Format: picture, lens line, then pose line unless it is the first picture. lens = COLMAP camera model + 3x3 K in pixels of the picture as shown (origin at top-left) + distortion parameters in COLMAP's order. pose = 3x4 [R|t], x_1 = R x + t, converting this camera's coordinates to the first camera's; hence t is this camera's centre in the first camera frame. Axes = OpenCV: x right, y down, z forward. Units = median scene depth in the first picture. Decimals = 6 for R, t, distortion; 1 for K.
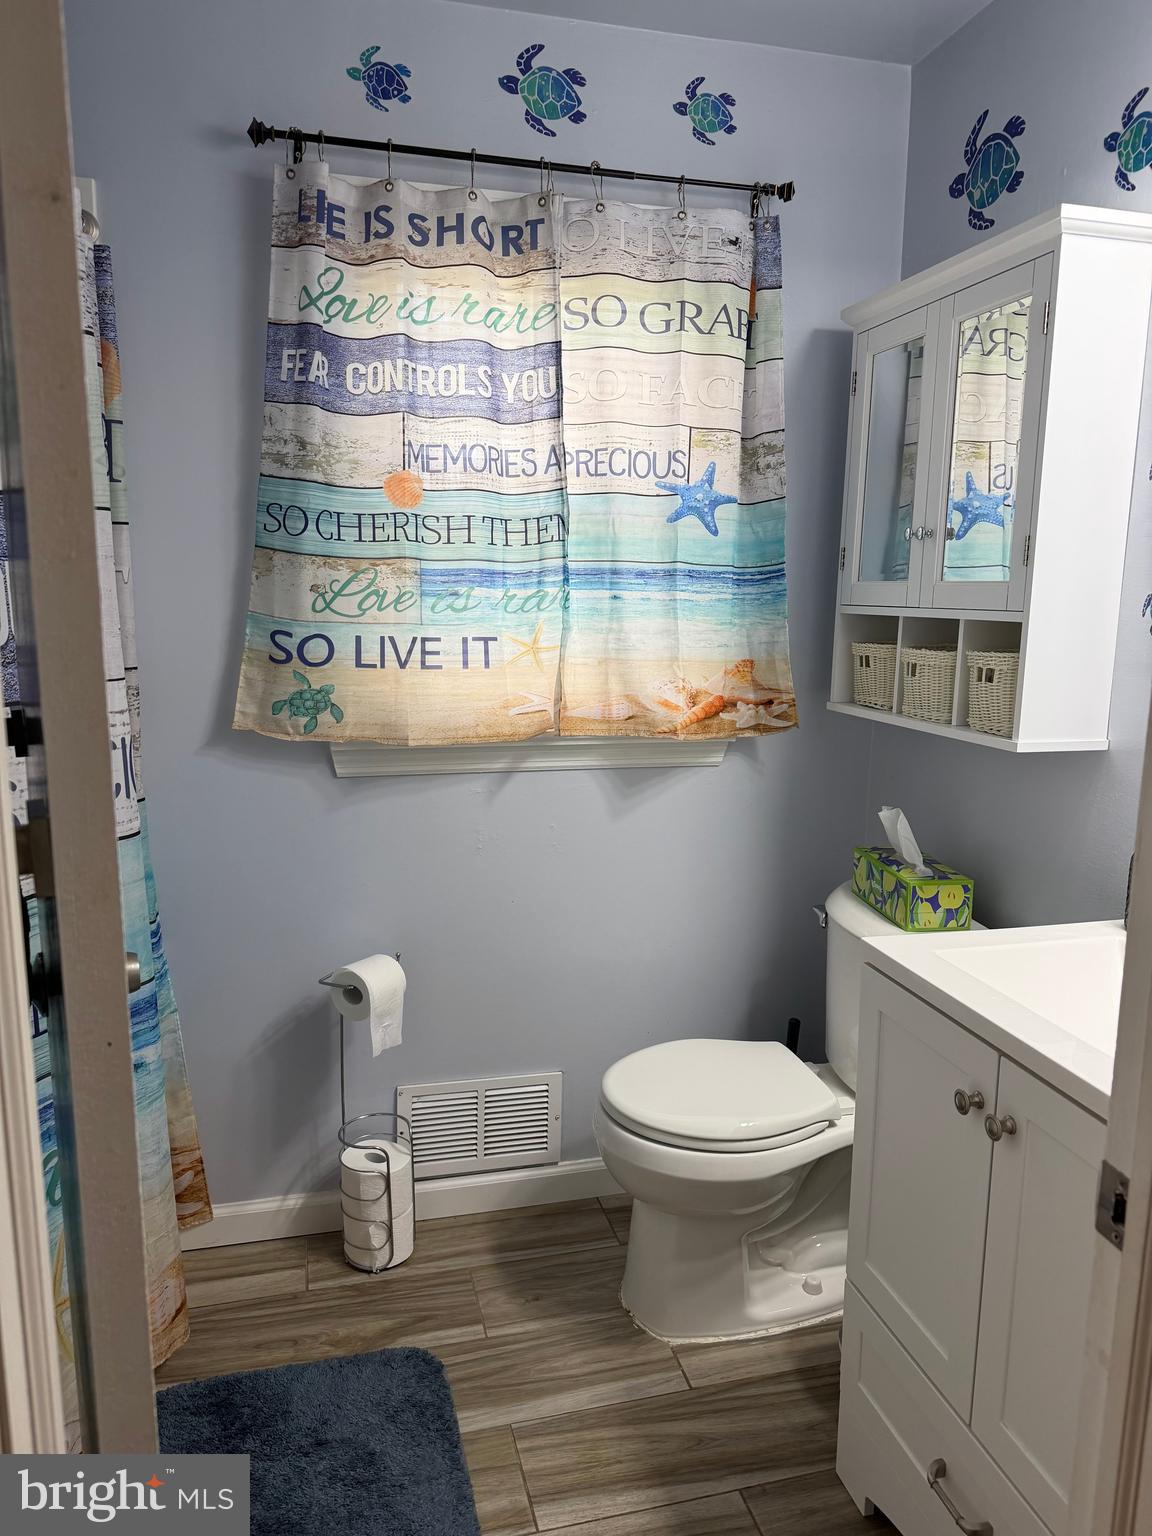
lens RADIAL K [[1091.8, 0, 576.6], [0, 1091.8, 769.7], [0, 0, 1]] dist [0.068847, -0.069504]
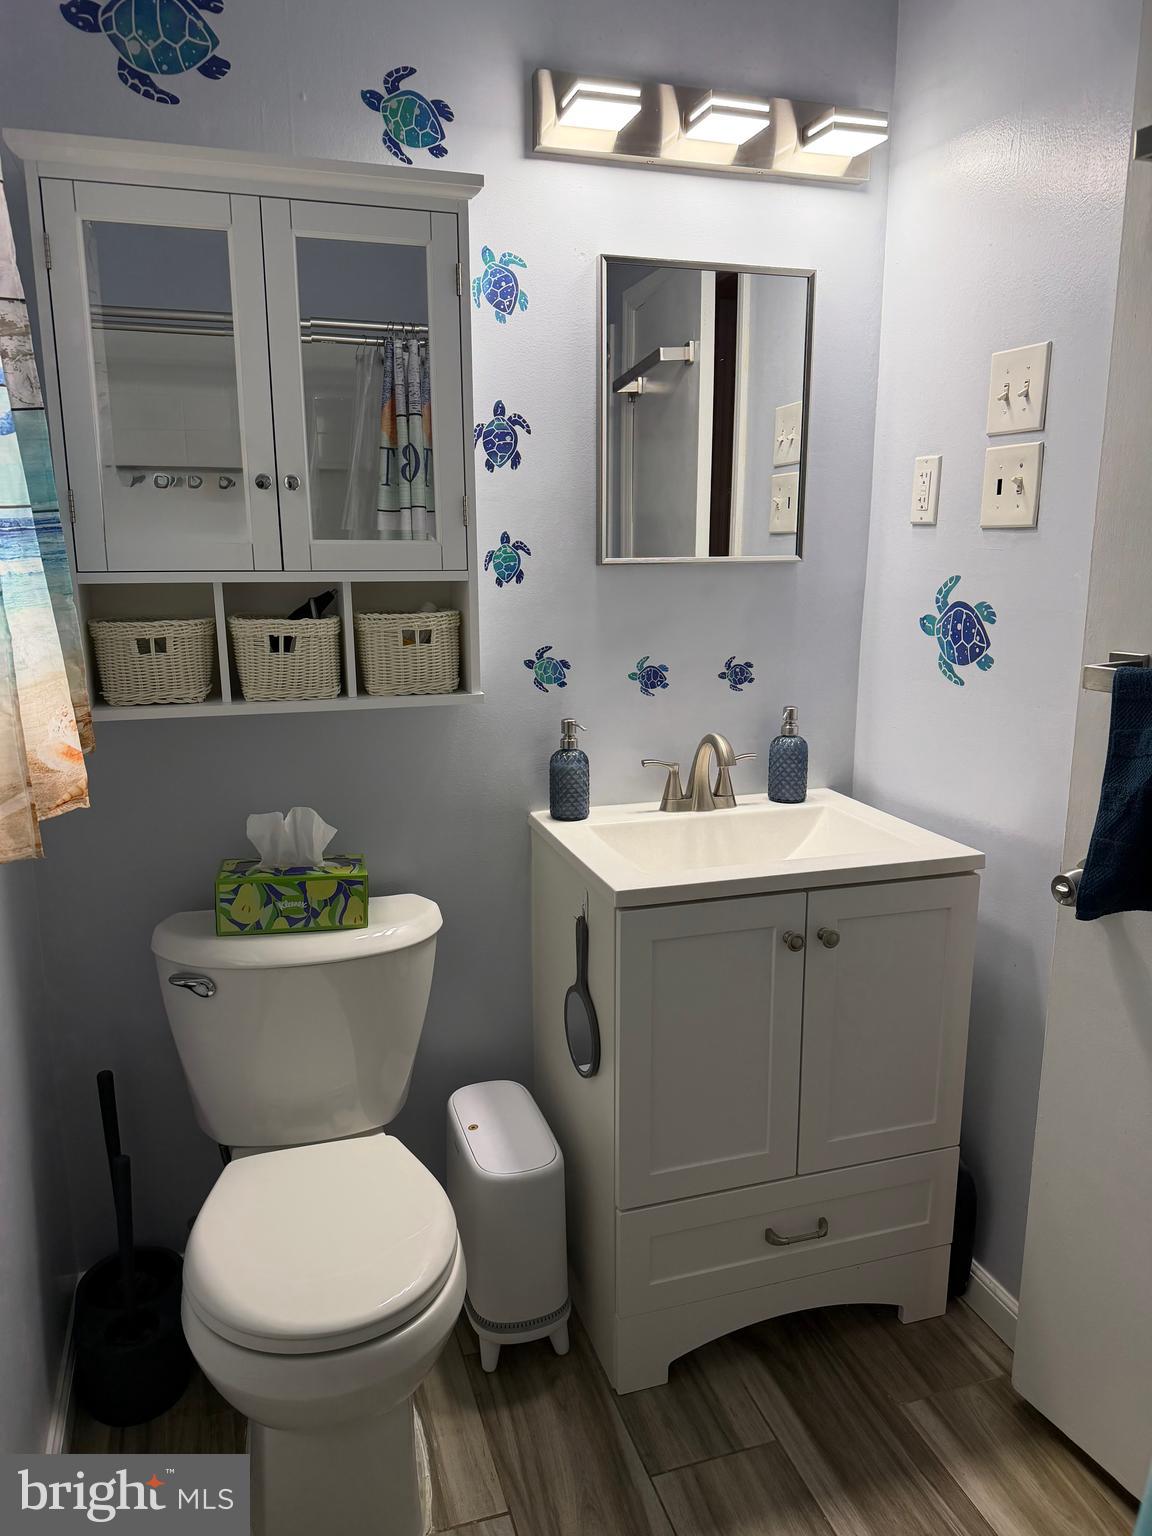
lens RADIAL K [[1091.8, 0, 576.6], [0, 1091.8, 769.7], [0, 0, 1]] dist [0.068847, -0.069504]
pose [[-0.057706, -0.220484, 0.973682, -0.560478], [0.165553, 0.959690, 0.227128, -0.155022], [-0.984511, 0.174302, -0.018878, 0.817254]]
